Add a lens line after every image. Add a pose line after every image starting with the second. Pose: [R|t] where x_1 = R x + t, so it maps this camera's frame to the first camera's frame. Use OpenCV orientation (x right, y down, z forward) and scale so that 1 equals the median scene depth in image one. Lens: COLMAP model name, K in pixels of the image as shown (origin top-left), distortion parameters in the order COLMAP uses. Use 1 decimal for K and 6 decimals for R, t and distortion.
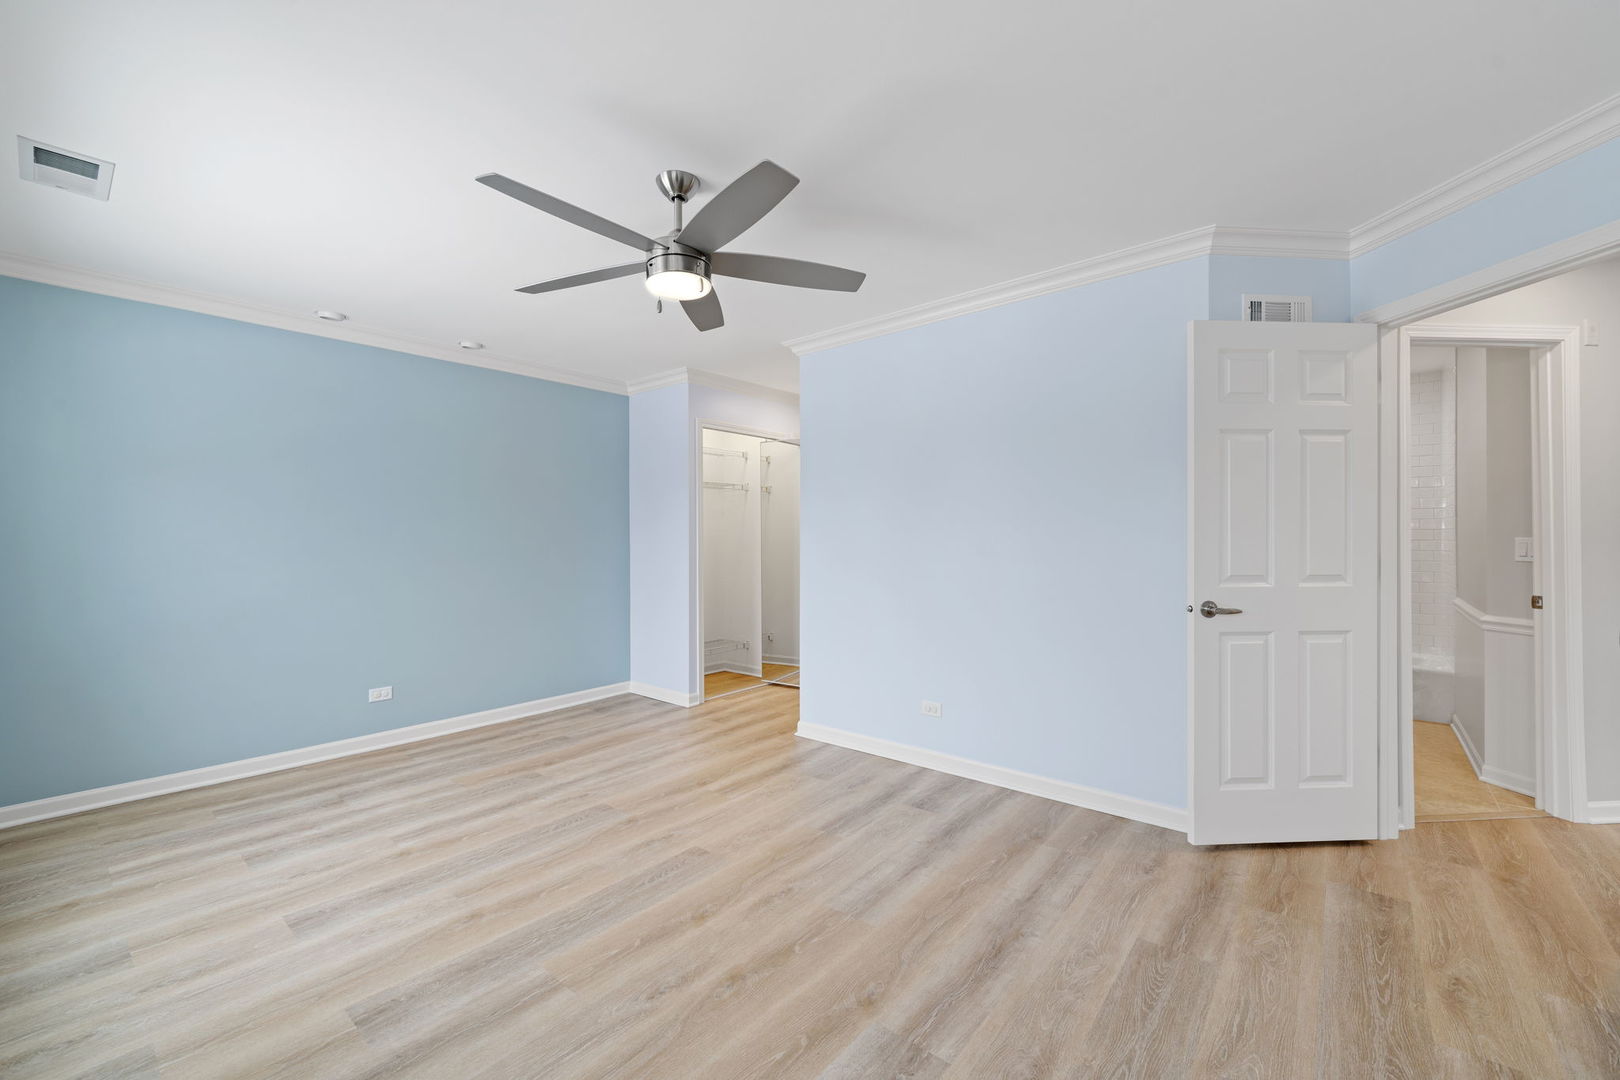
lens RADIAL K [[652.4, 0, 805.1], [0, 652.4, 538.3], [0, 0, 1]] dist [0.001476, 0.000089]
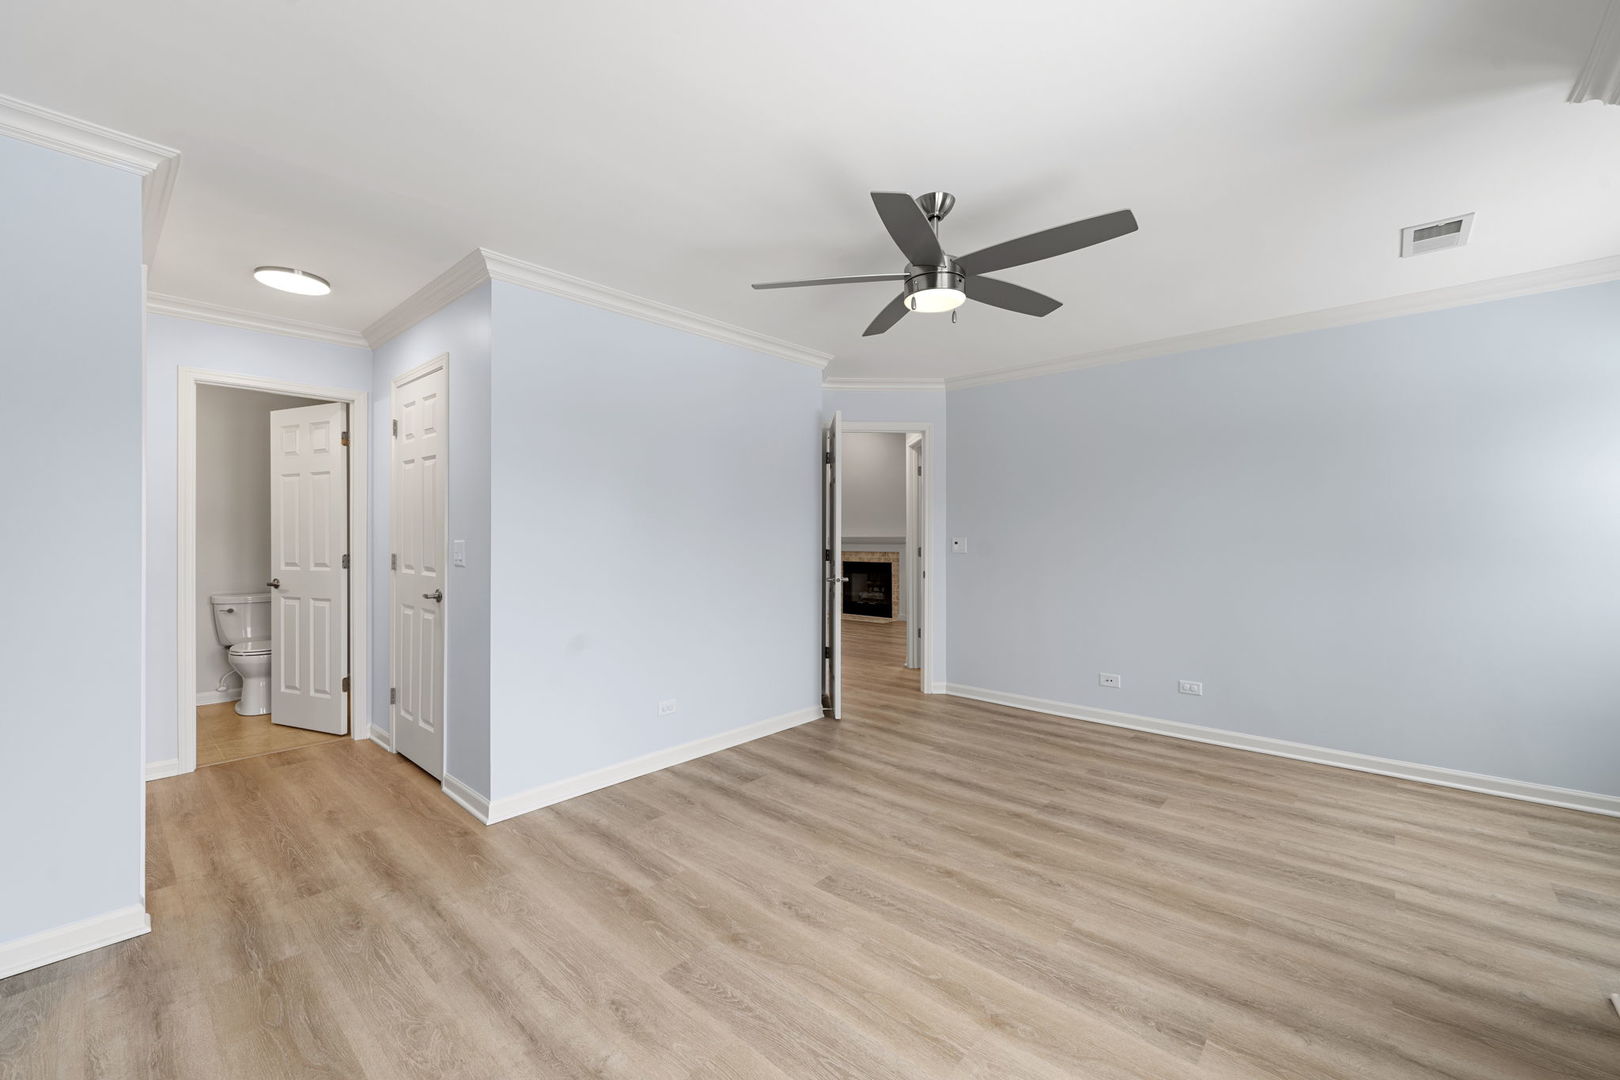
lens RADIAL K [[652.4, 0, 805.1], [0, 652.4, 536.5], [0, 0, 1]] dist [0.001476, 0.000089]
pose [[0.038122, 0.004790, 0.999262, -1.077143], [0.002422, 0.999985, -0.004885, 0.002676], [-0.999270, 0.002606, 0.038110, 0.996776]]
